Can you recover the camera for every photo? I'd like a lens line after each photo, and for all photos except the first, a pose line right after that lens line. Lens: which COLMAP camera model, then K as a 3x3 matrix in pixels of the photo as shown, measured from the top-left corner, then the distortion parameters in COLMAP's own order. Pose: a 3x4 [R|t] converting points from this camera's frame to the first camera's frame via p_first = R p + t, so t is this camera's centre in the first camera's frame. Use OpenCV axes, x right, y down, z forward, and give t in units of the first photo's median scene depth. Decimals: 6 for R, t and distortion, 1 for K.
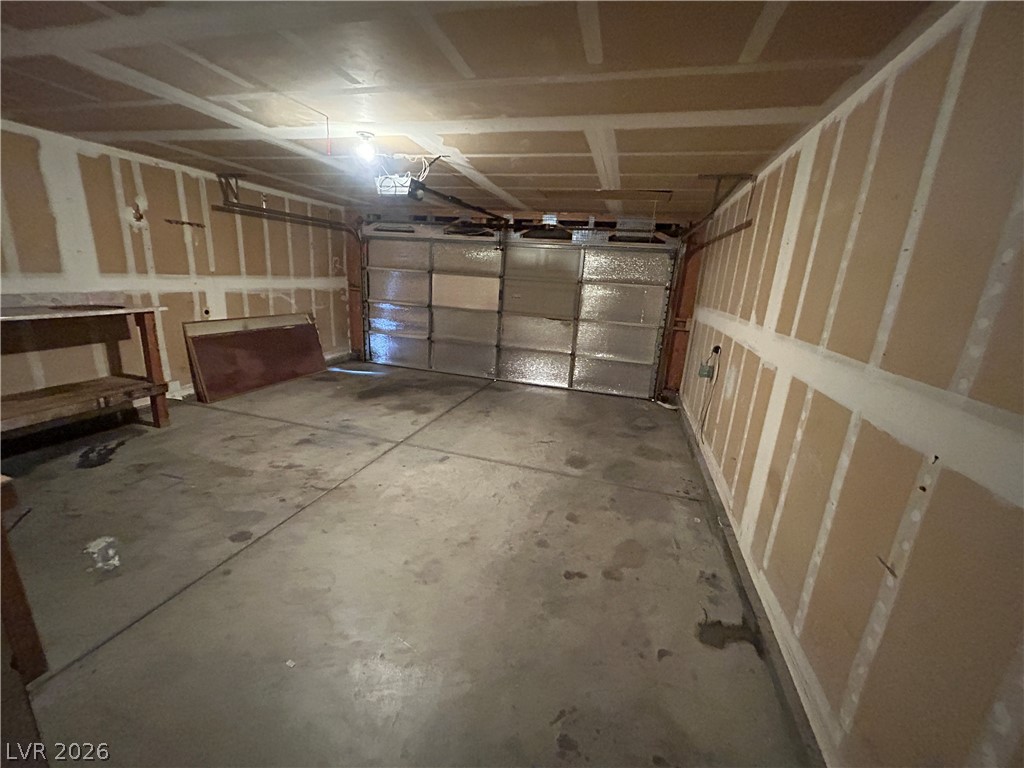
lens RADIAL K [[412.5, 0, 514.0], [0, 412.5, 382.7], [0, 0, 1]] dist [0.000440, 0.000538]
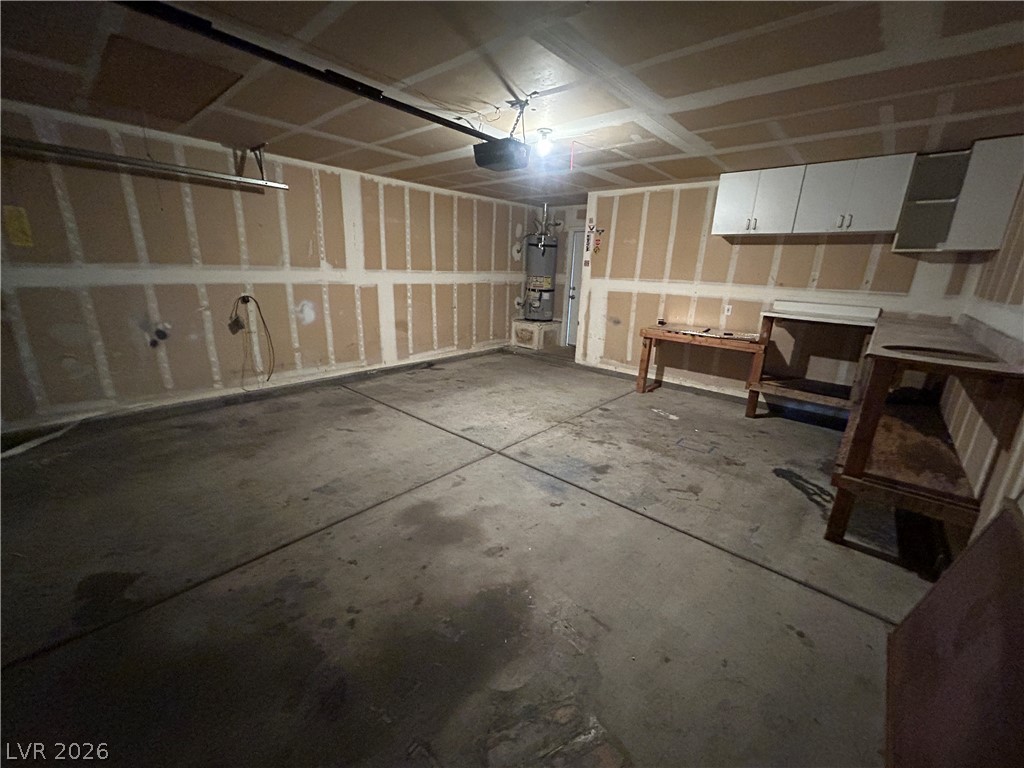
lens RADIAL K [[412.5, 0, 511.8], [0, 412.5, 384.0], [0, 0, 1]] dist [0.000440, 0.000538]
pose [[-0.894906, -0.210106, 0.393699, -0.725675], [0.022328, 0.860043, 0.509733, -0.494370], [-0.445695, 0.464954, -0.764966, 1.861044]]
